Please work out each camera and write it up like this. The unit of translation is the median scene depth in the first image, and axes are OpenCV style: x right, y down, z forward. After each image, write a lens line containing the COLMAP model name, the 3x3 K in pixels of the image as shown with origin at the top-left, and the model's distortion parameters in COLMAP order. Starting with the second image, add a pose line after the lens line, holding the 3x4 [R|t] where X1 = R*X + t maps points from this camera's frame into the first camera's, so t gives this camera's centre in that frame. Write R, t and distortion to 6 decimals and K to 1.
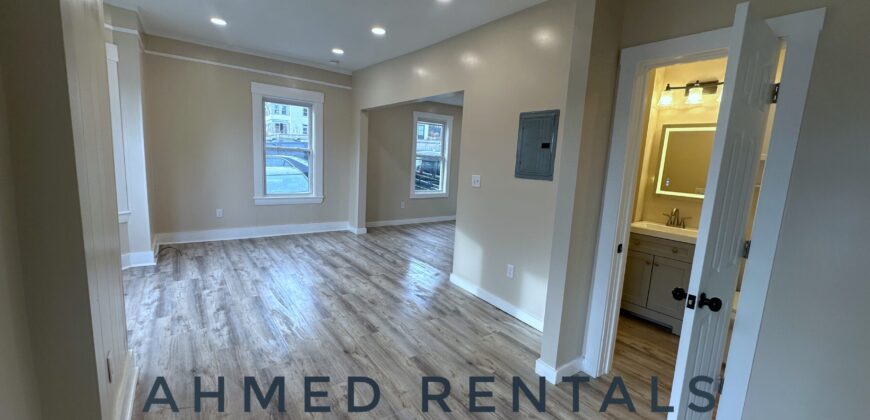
lens RADIAL K [[346.2, 0, 434.5], [0, 346.2, 208.0], [0, 0, 1]] dist [-0.002848, 0.000070]
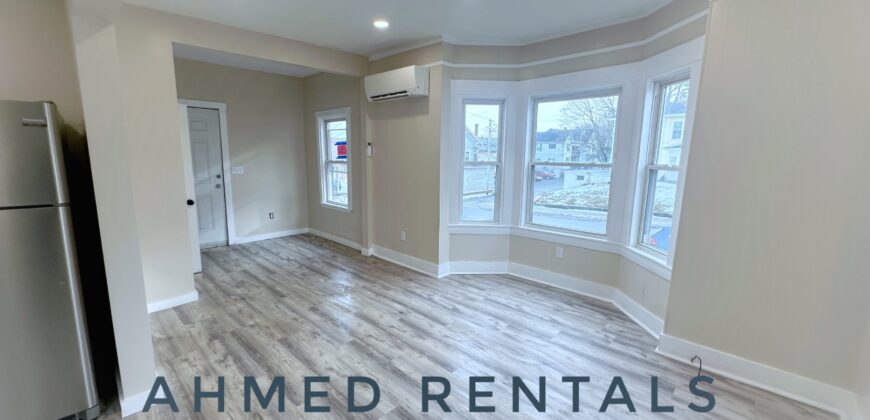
lens RADIAL K [[346.2, 0, 434.6], [0, 346.2, 210.0], [0, 0, 1]] dist [-0.002848, 0.000070]
pose [[-0.981785, -0.039758, -0.185791, -0.275146], [-0.093891, 0.951641, 0.292512, -0.281341], [0.165177, 0.304628, -0.938040, 1.622907]]
